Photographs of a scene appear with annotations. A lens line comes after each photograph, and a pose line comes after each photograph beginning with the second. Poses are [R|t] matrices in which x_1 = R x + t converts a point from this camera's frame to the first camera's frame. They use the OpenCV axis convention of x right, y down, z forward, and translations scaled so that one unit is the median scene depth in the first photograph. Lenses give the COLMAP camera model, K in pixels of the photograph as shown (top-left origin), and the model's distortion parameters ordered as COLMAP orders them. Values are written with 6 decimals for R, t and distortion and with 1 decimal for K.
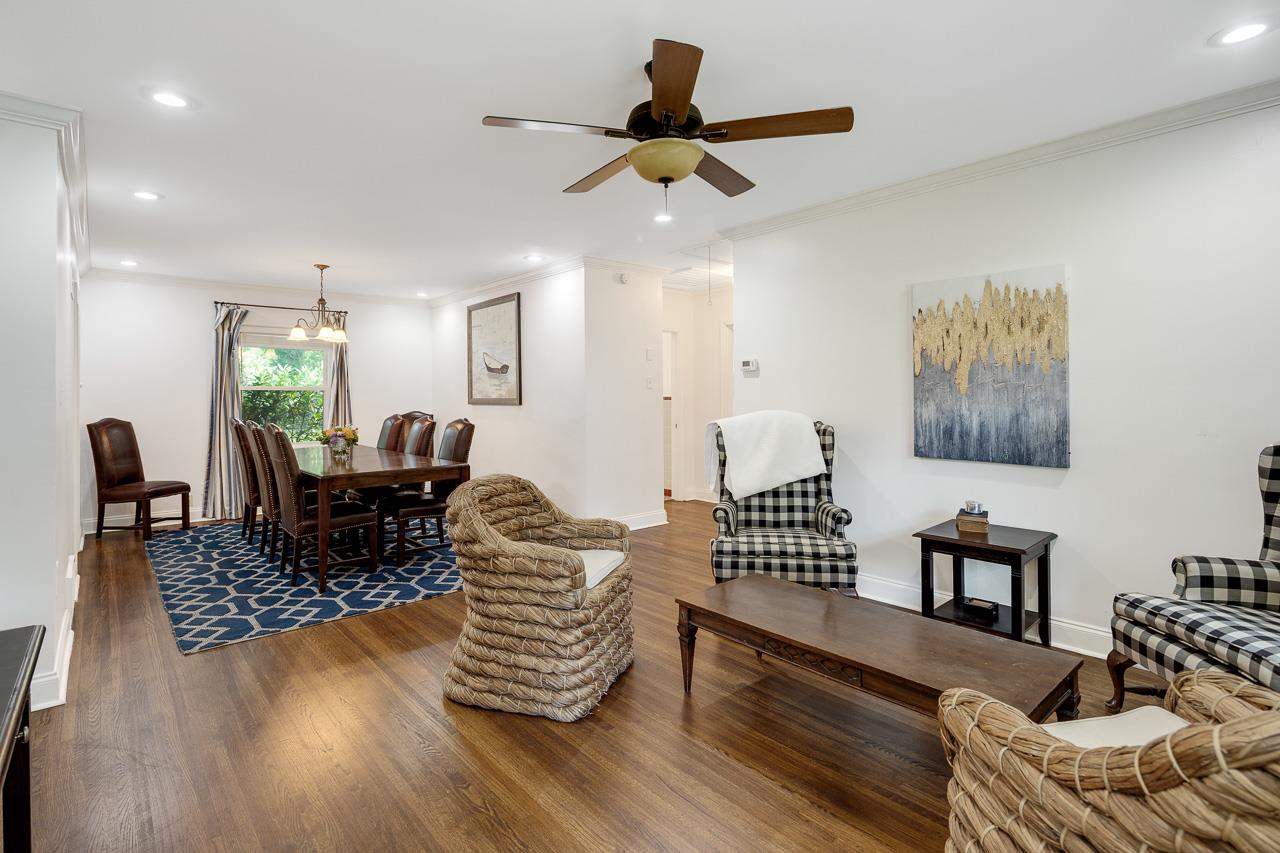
lens RADIAL K [[626.1, 0, 641.7], [0, 626.1, 393.6], [0, 0, 1]] dist [0.000172, 0.000029]
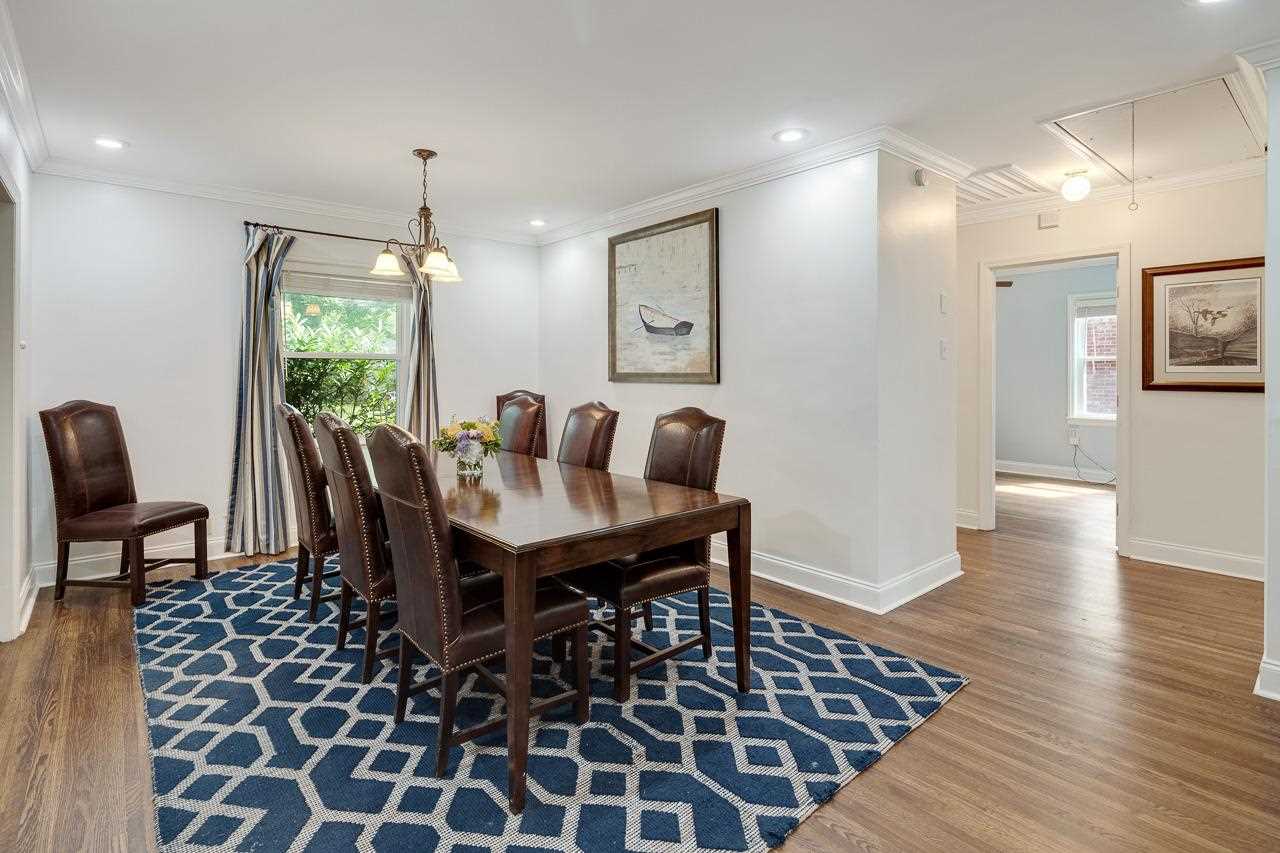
lens RADIAL K [[624.0, 0, 638.5], [0, 624.0, 374.4], [0, 0, 1]] dist [0.001689, 0.000278]
pose [[0.999940, 0.006928, -0.008523, -0.279540], [-0.006852, 0.999937, 0.008906, 0.003830], [0.008584, -0.008847, 0.999924, 0.370951]]
